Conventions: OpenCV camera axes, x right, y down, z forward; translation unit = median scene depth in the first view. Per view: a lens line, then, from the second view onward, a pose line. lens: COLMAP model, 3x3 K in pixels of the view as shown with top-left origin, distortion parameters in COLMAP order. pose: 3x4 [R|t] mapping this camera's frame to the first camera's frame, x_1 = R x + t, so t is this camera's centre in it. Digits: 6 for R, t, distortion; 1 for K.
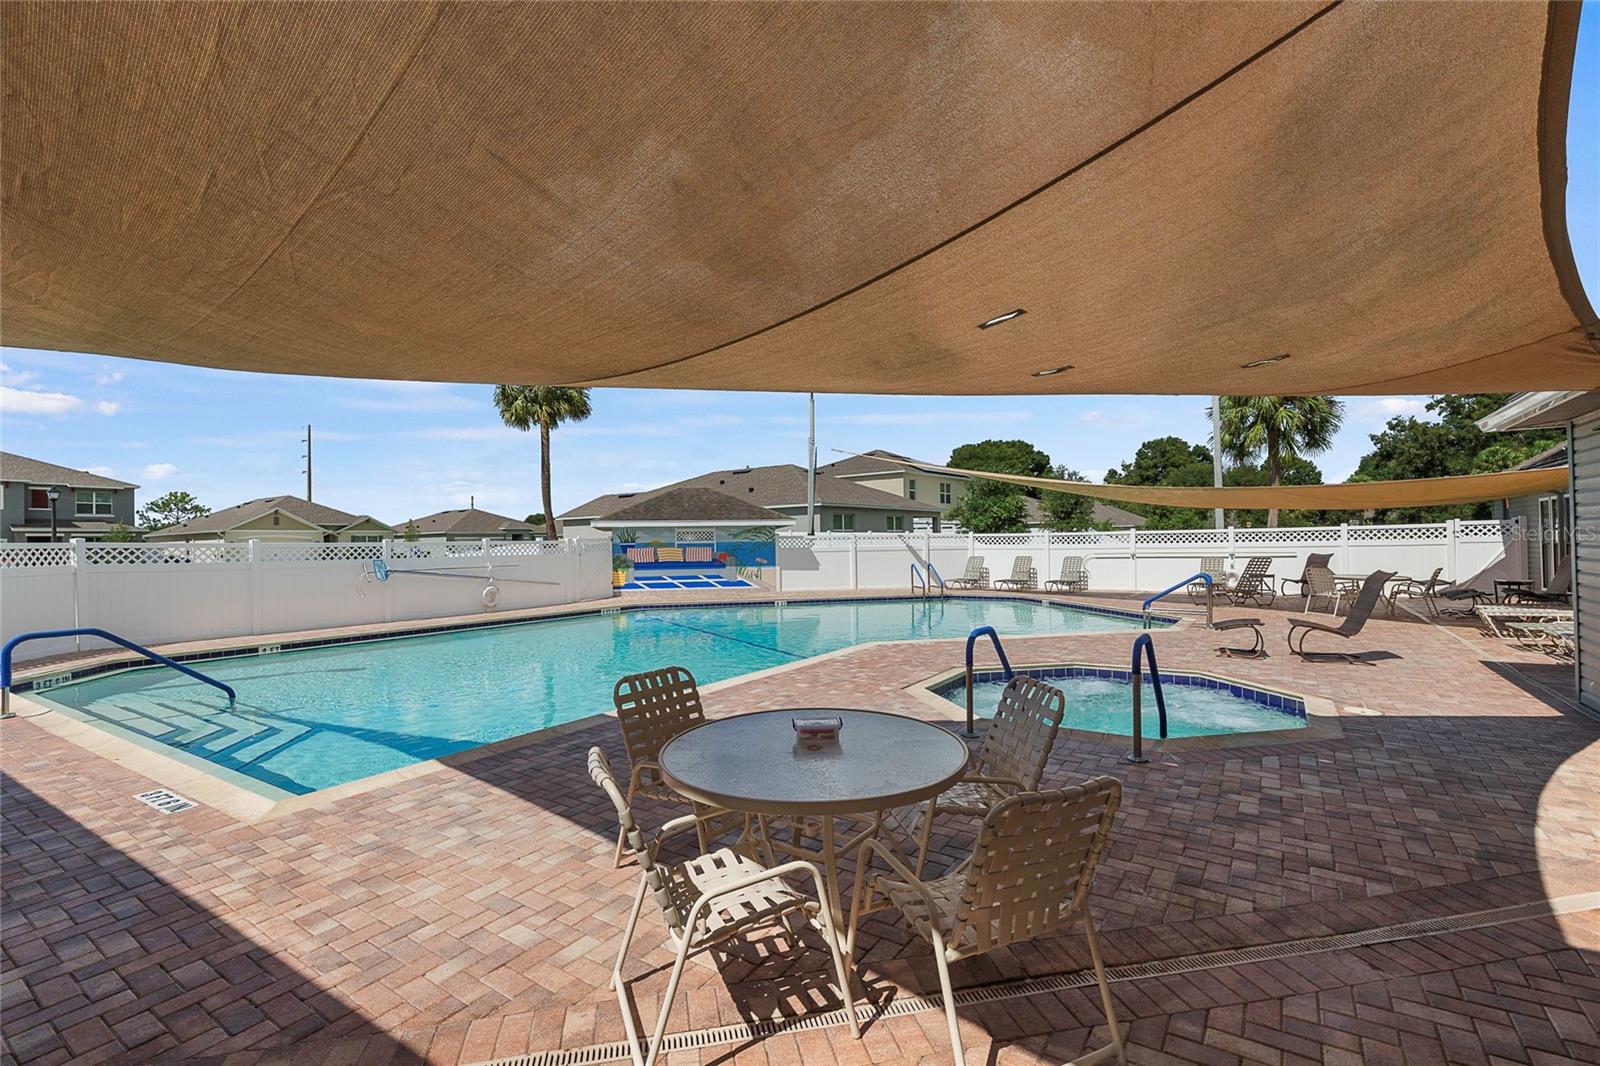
lens RADIAL K [[722.5, 0, 800.0], [0, 722.5, 533.0], [0, 0, 1]] dist [0.001456, 0.000122]
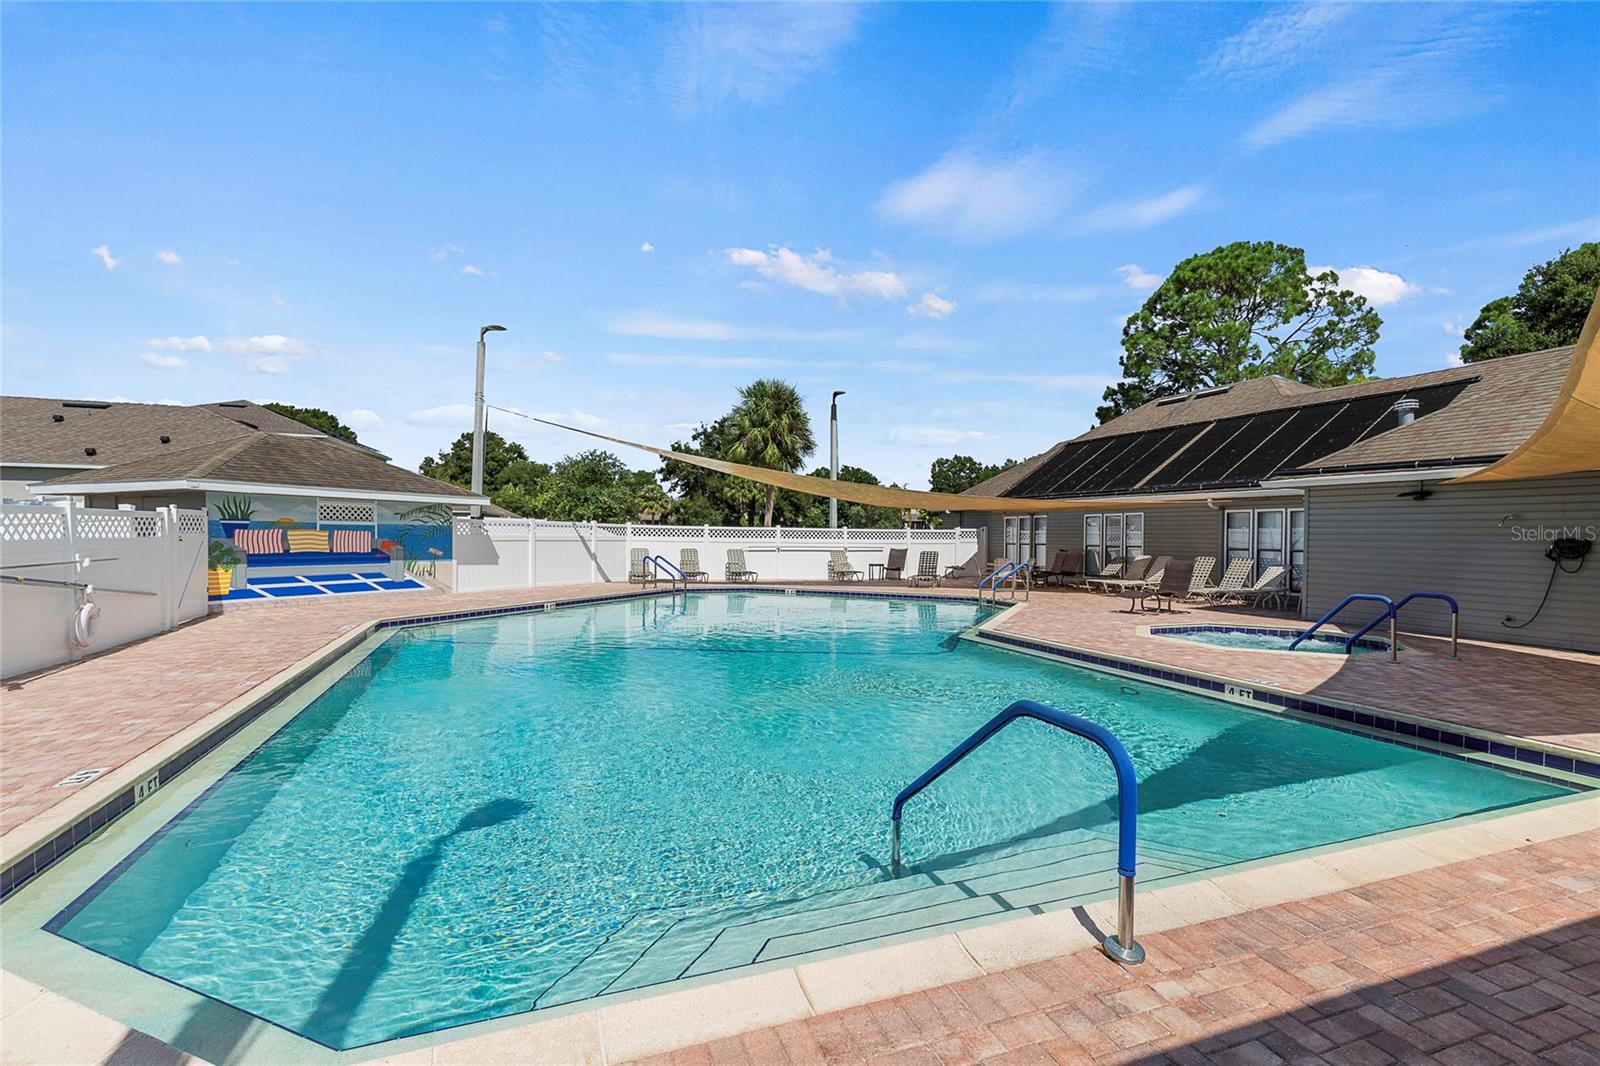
lens RADIAL K [[722.5, 0, 800.0], [0, 722.5, 533.0], [0, 0, 1]] dist [0.001456, 0.000122]
pose [[0.602764, 0.025941, 0.797498, -0.421248], [-0.035433, 0.999356, -0.005726, 0.011086], [-0.797133, -0.024806, 0.603294, 0.283240]]
